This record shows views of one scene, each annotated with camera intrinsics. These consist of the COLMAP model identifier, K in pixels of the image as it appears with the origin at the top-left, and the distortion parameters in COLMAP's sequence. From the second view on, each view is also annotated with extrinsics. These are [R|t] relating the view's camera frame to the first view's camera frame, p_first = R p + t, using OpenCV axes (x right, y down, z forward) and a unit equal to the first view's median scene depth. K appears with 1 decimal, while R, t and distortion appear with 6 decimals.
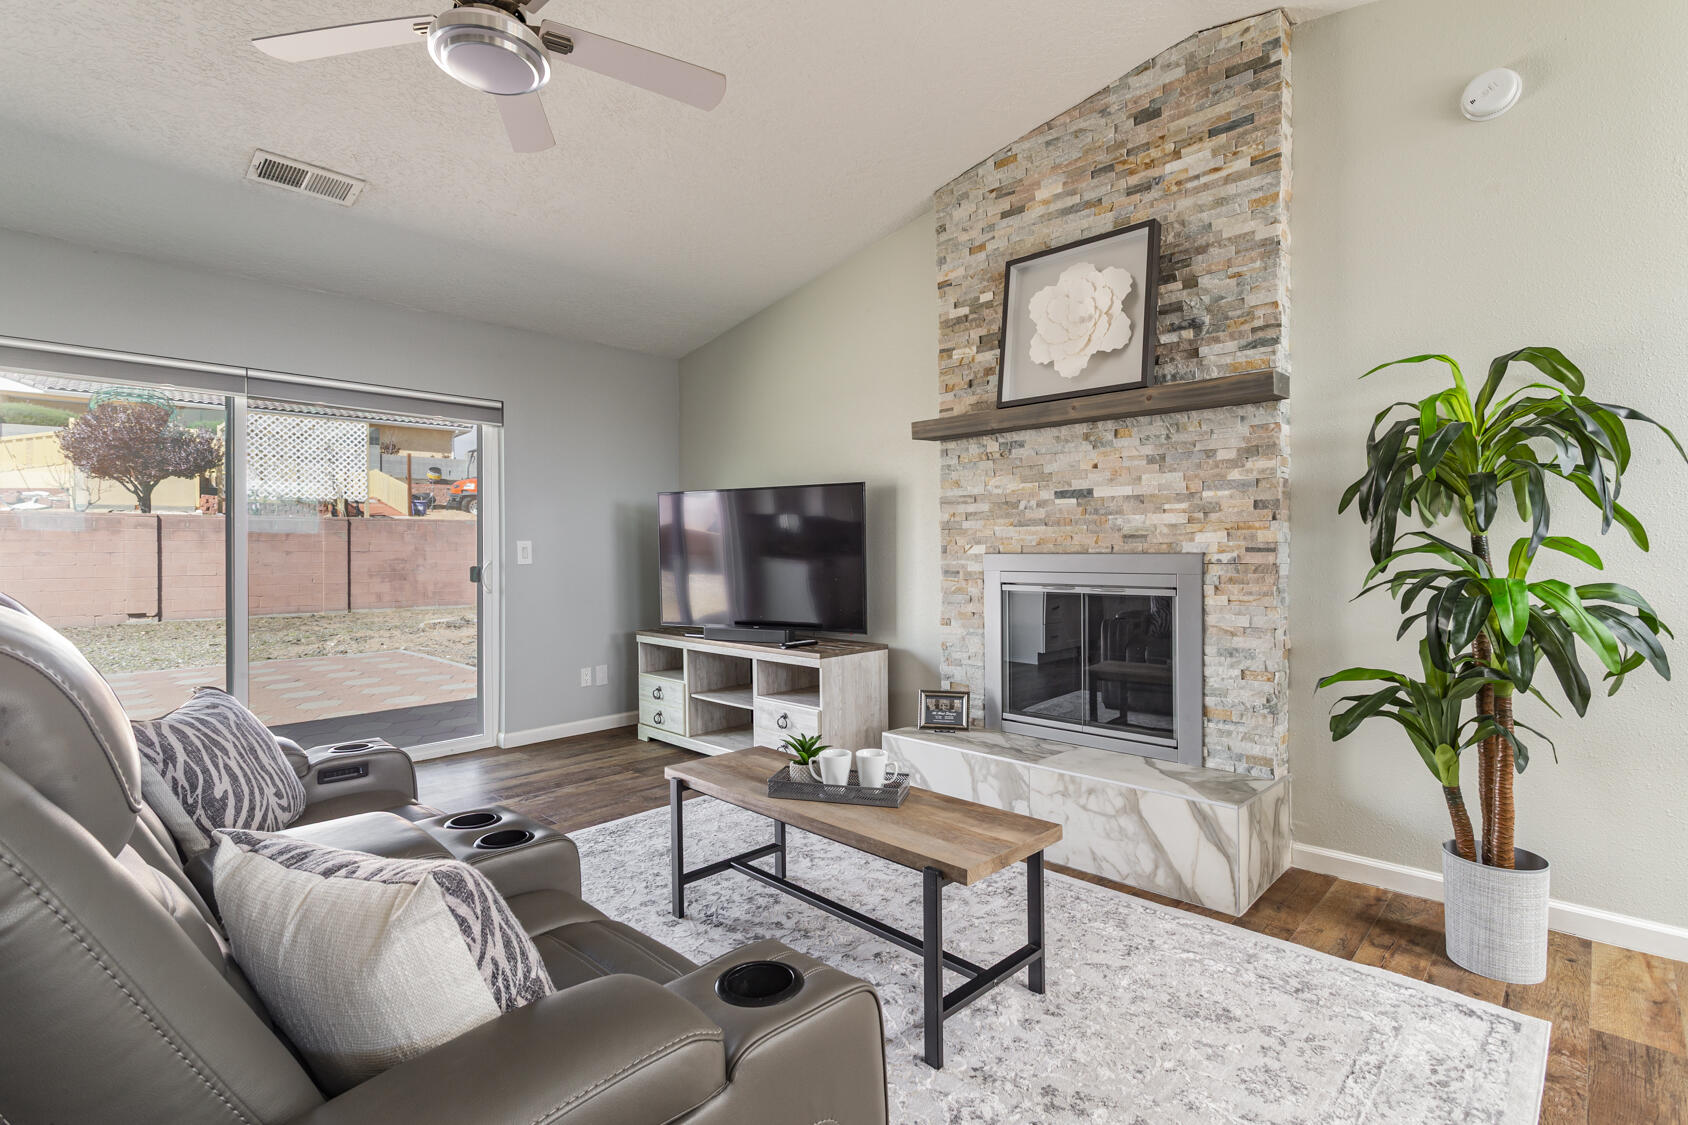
lens RADIAL K [[800.9, 0, 833.6], [0, 800.9, 553.7], [0, 0, 1]] dist [0.004785, 0.001971]
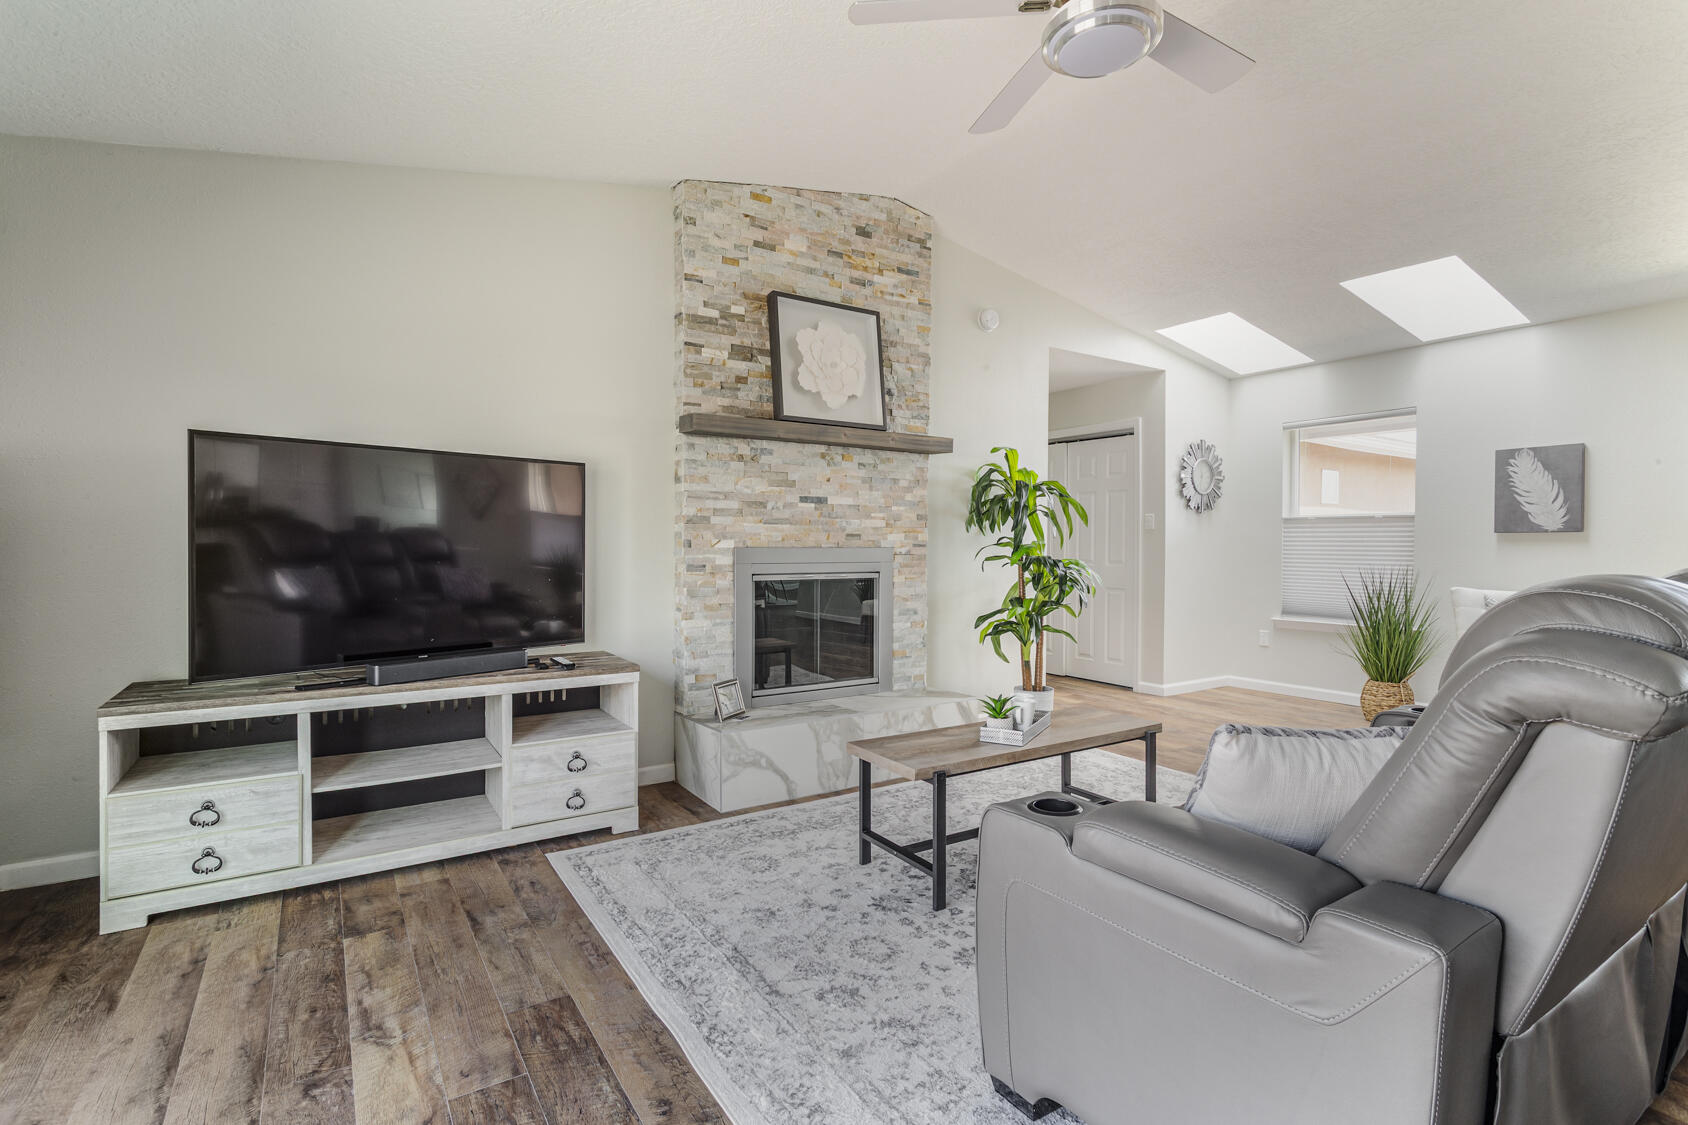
lens RADIAL K [[800.9, 0, 846.9], [0, 800.9, 548.7], [0, 0, 1]] dist [0.004785, 0.001971]
pose [[0.216896, 0.001797, 0.976193, -0.987146], [0.000383, 0.999998, -0.001926, 0.004026], [-0.976195, 0.000792, 0.216895, 0.741829]]
